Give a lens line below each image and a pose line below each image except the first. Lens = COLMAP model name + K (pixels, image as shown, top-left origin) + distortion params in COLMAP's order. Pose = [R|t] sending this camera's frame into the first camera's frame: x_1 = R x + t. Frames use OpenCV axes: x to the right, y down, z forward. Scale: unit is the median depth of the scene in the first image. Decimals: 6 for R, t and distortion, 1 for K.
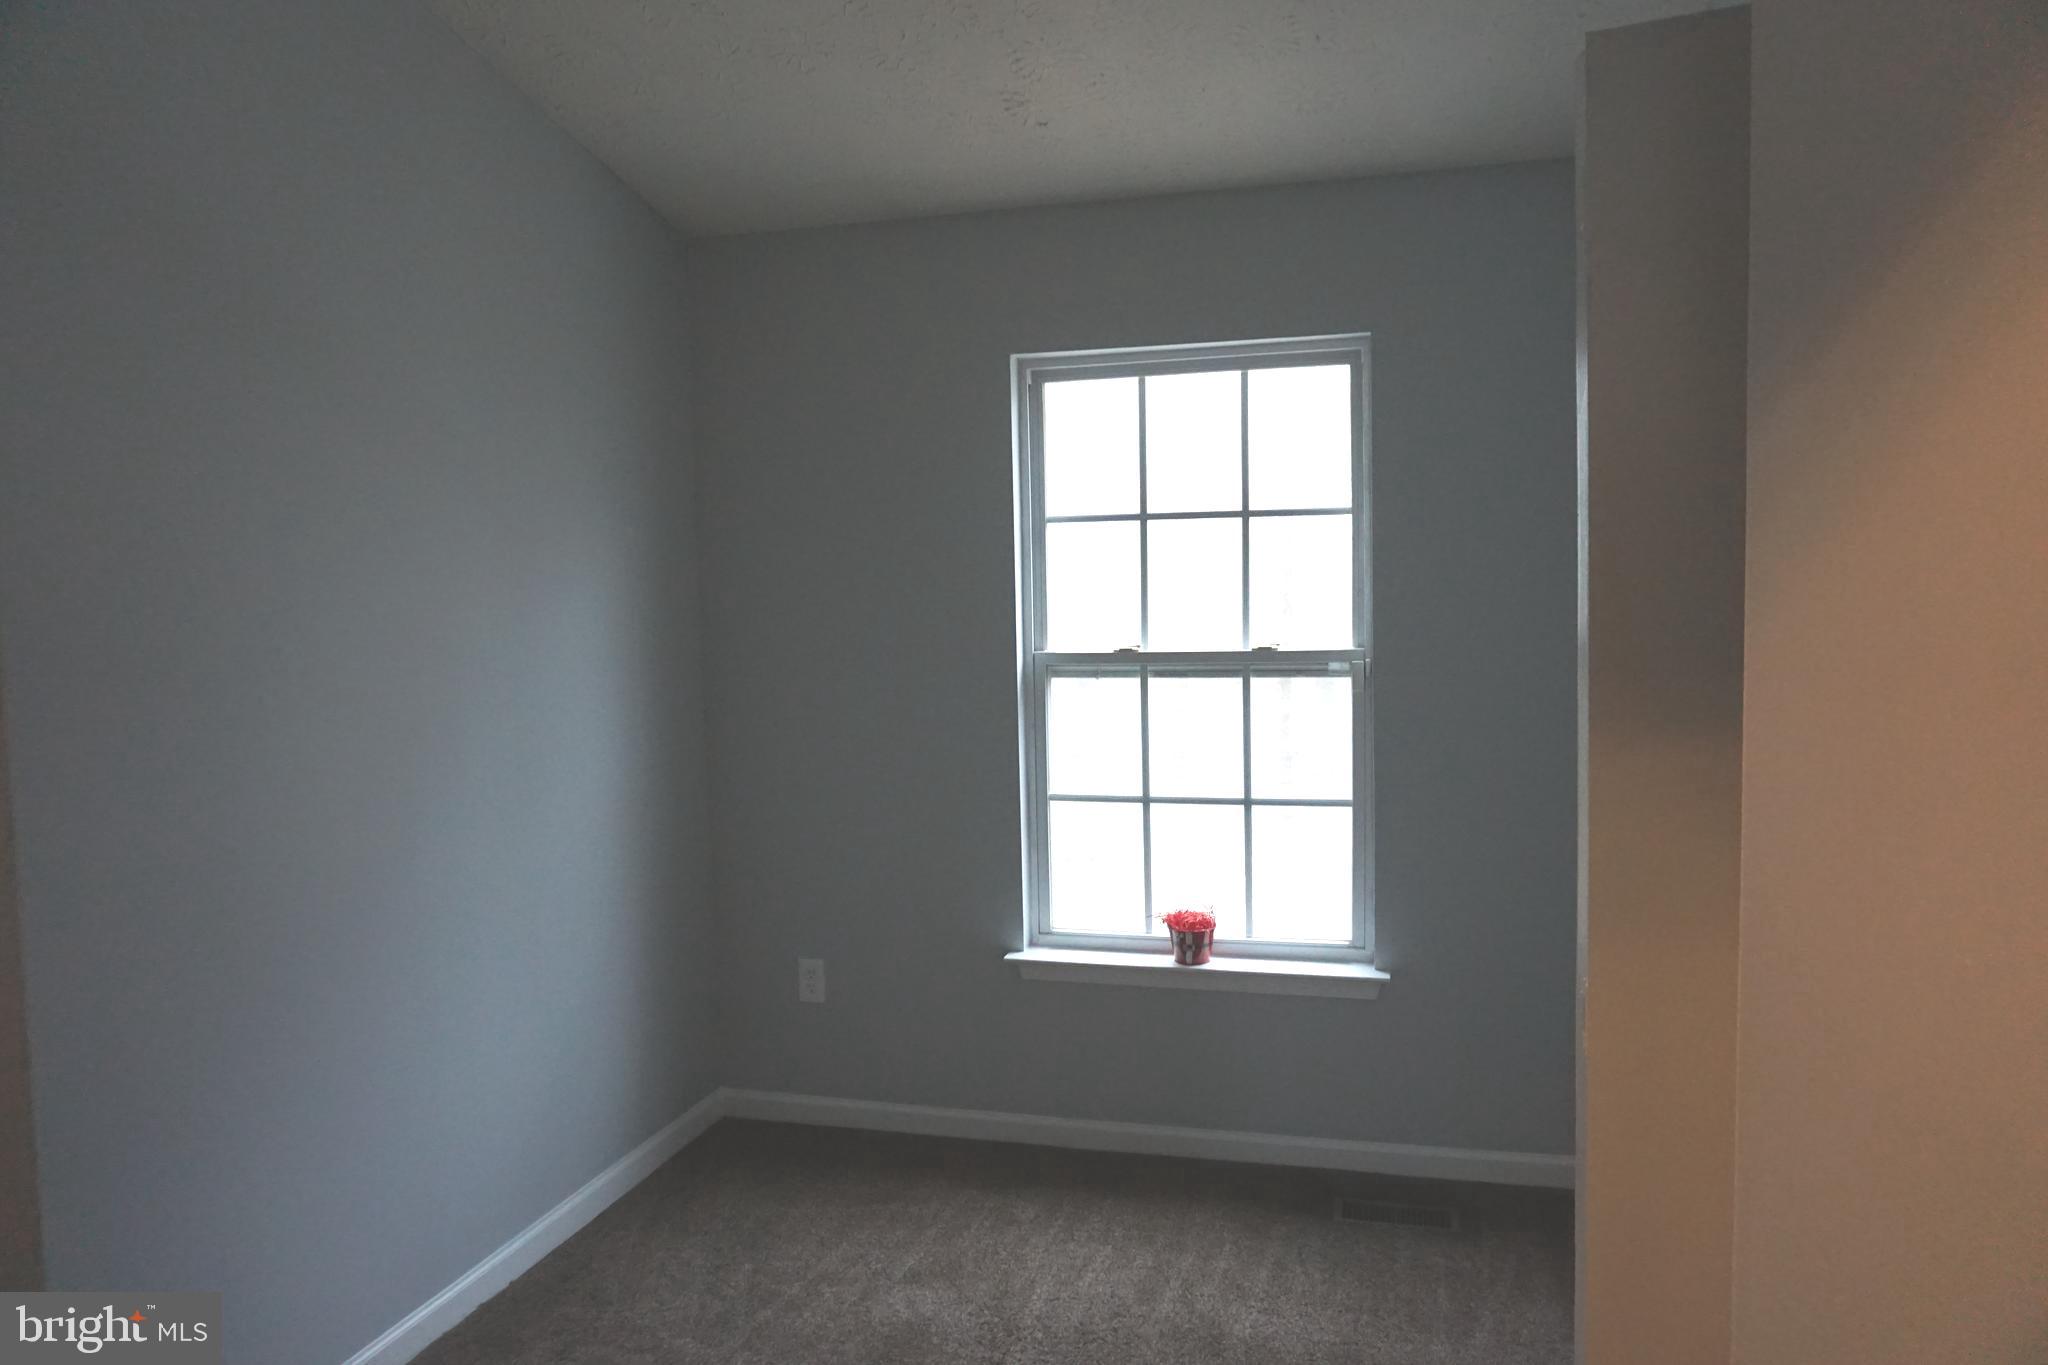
lens RADIAL K [[1129.4, 0, 1033.0], [0, 1129.4, 667.7], [0, 0, 1]] dist [-0.021480, 0.000067]
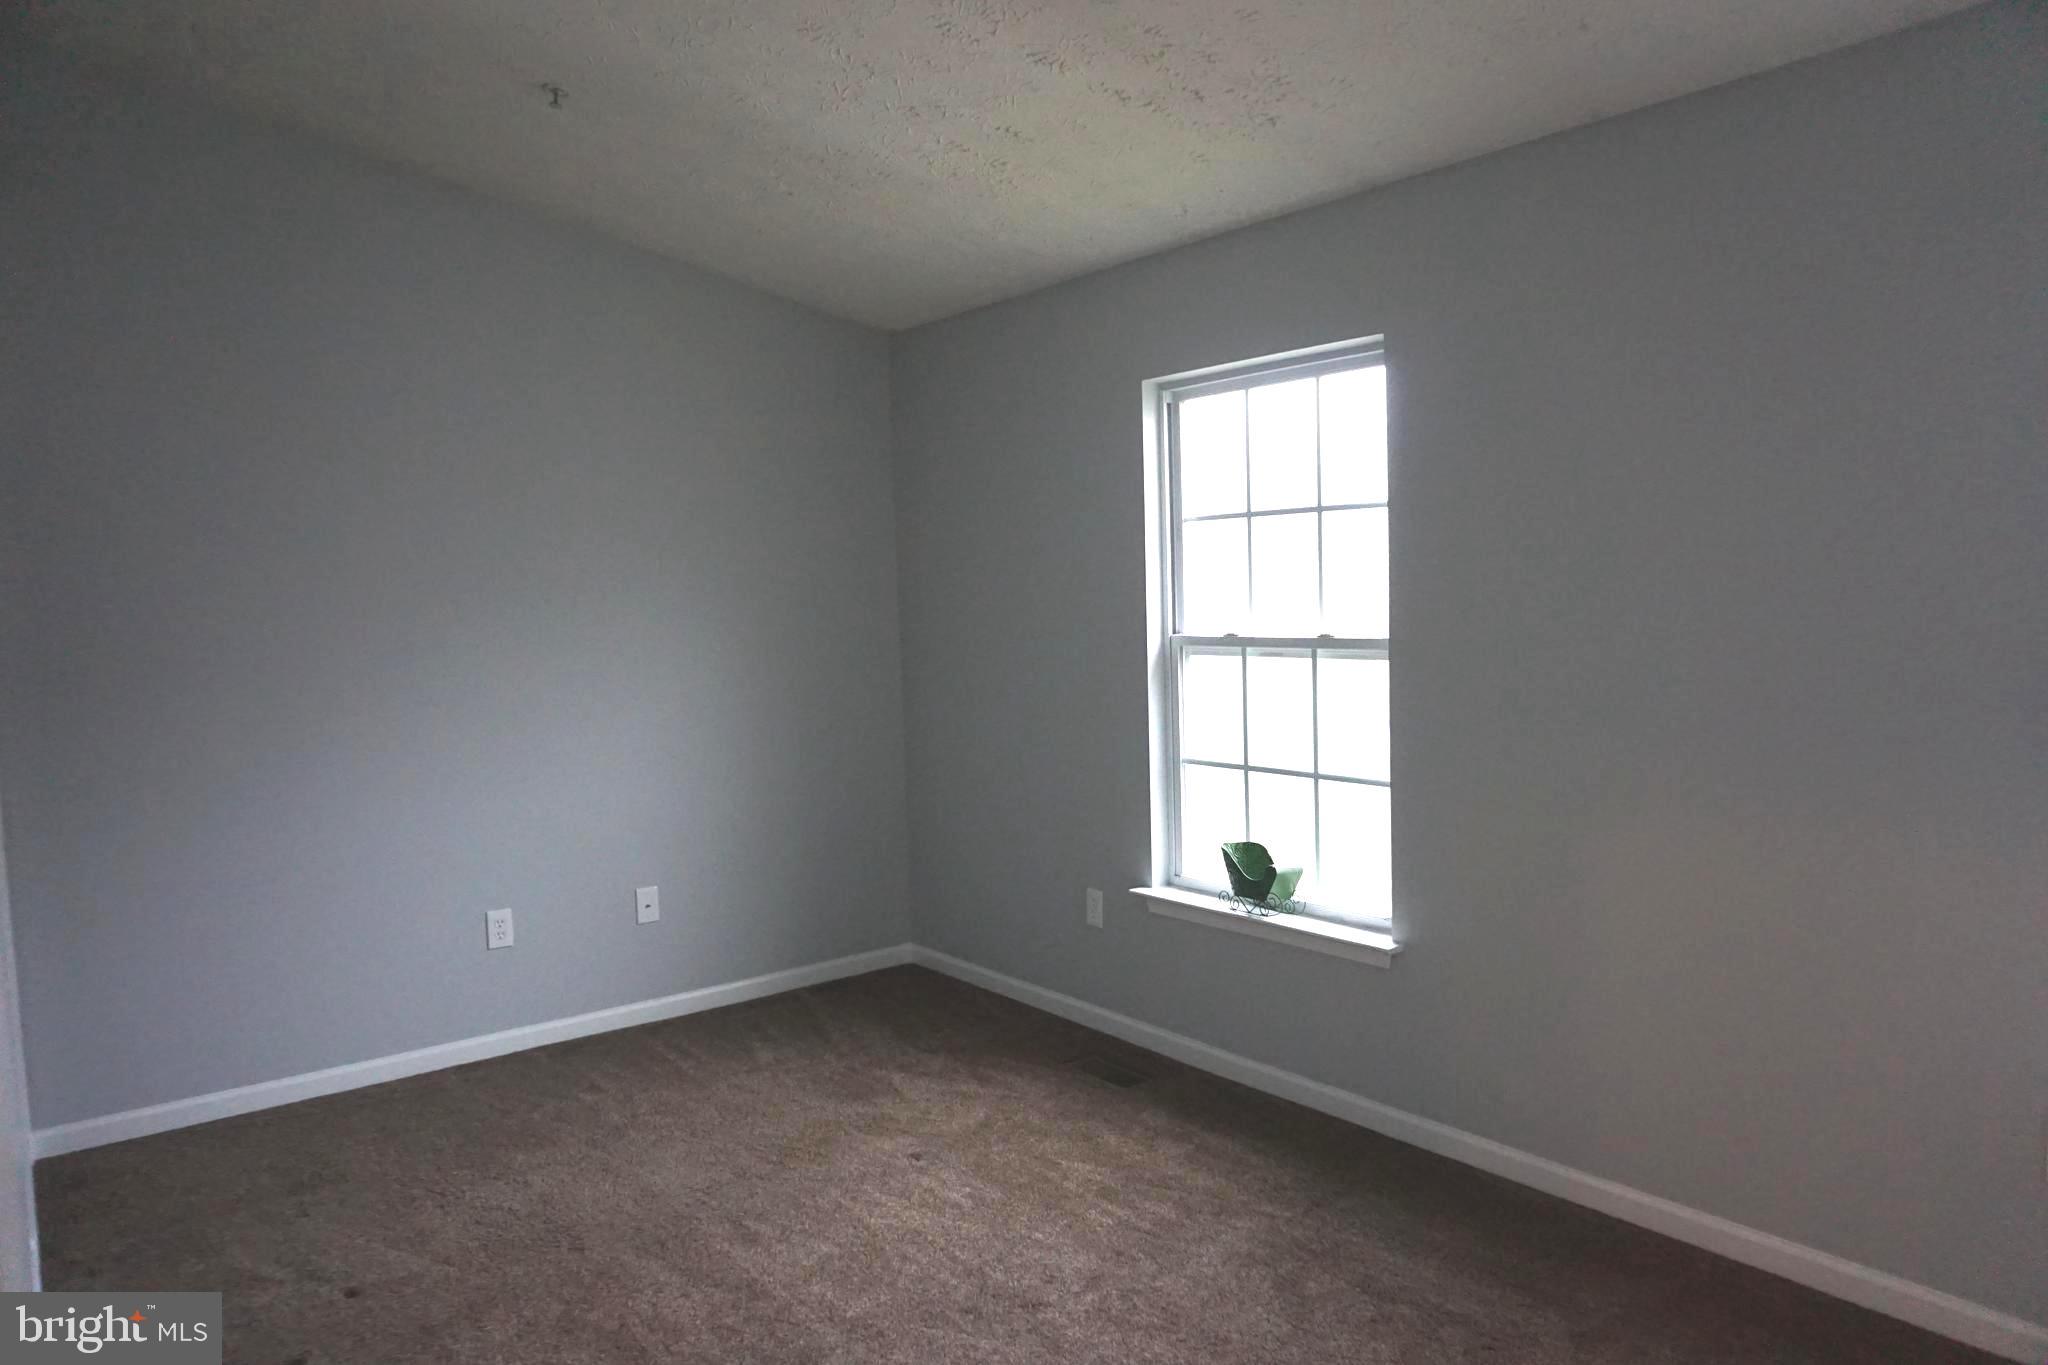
lens RADIAL K [[1378.1, 0, 1027.5], [0, 1378.1, 689.2], [0, 0, 1]] dist [-0.054046, 0.042831]
pose [[0.767365, 0.042664, -0.639789, 0.813624], [-0.025369, 0.999023, 0.036192, -0.004153], [0.640708, -0.011542, 0.767698, -0.187742]]
